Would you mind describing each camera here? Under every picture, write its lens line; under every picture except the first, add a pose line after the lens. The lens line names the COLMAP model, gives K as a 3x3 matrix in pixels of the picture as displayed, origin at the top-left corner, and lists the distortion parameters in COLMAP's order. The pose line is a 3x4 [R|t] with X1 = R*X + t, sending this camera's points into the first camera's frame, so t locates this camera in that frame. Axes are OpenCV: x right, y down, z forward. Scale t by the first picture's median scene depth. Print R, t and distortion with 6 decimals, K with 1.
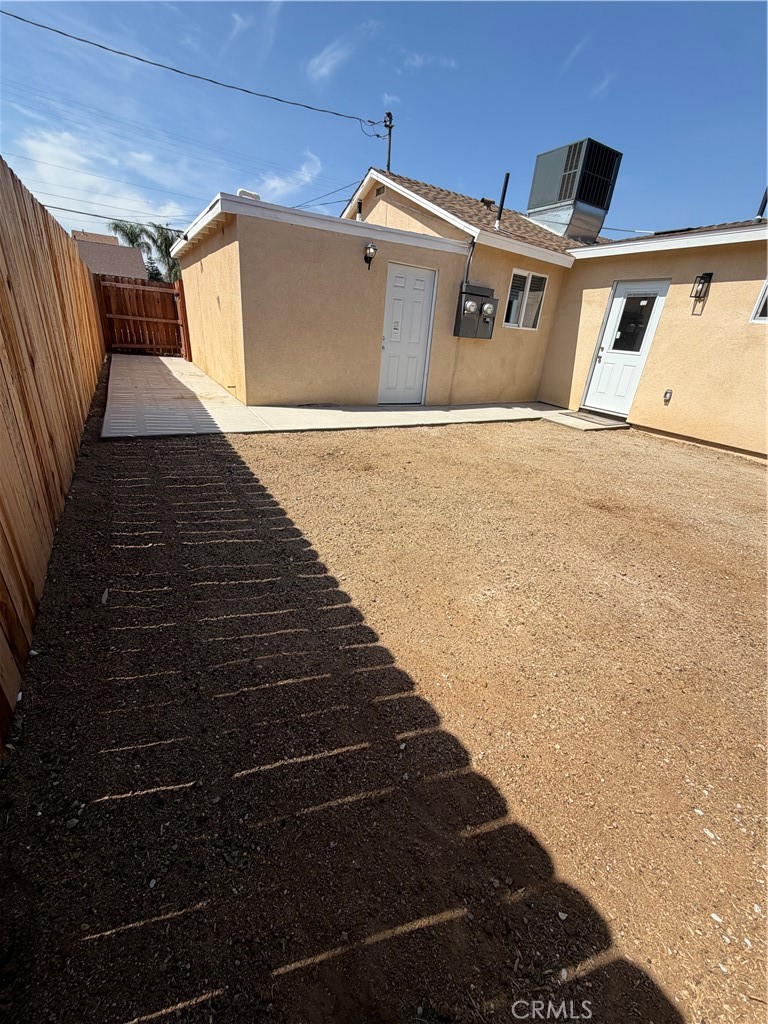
lens RADIAL K [[413.7, 0, 384.0], [0, 413.7, 512.0], [0, 0, 1]] dist [0.000070, 0.000093]
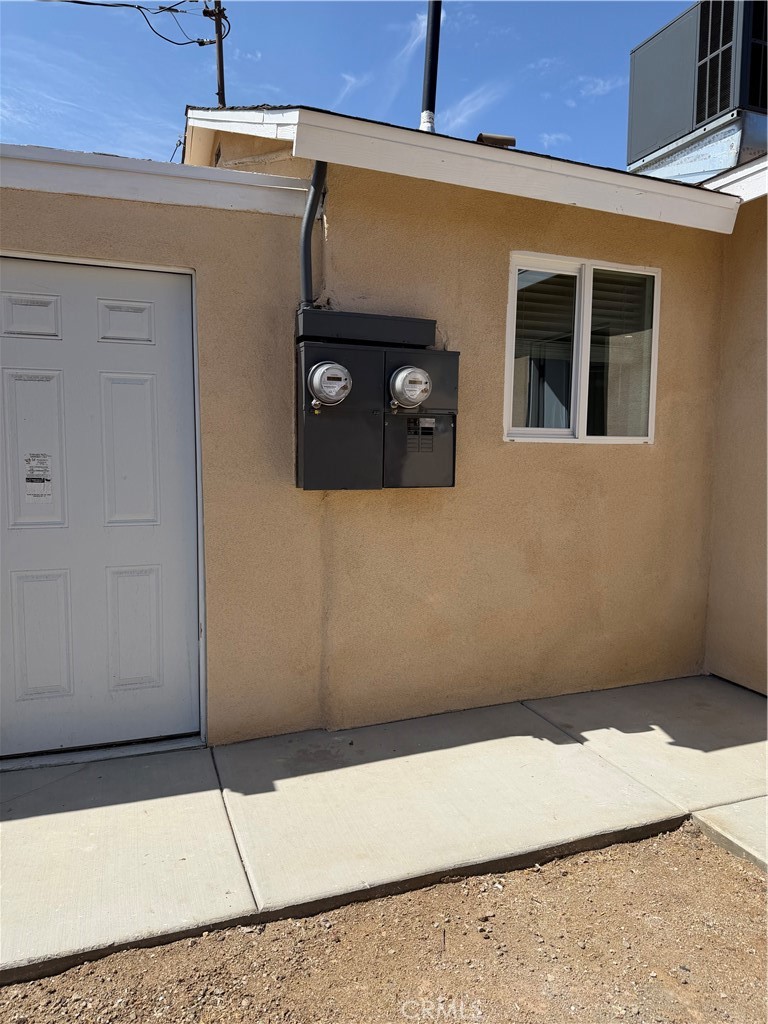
lens RADIAL K [[701.9, 0, 384.0], [0, 701.9, 512.0], [0, 0, 1]] dist [-0.002317, -0.005251]
pose [[0.982478, -0.050164, -0.179503, 0.295984], [-0.009526, 0.948324, -0.317161, -0.258823], [0.186137, 0.313314, 0.931229, 0.574832]]
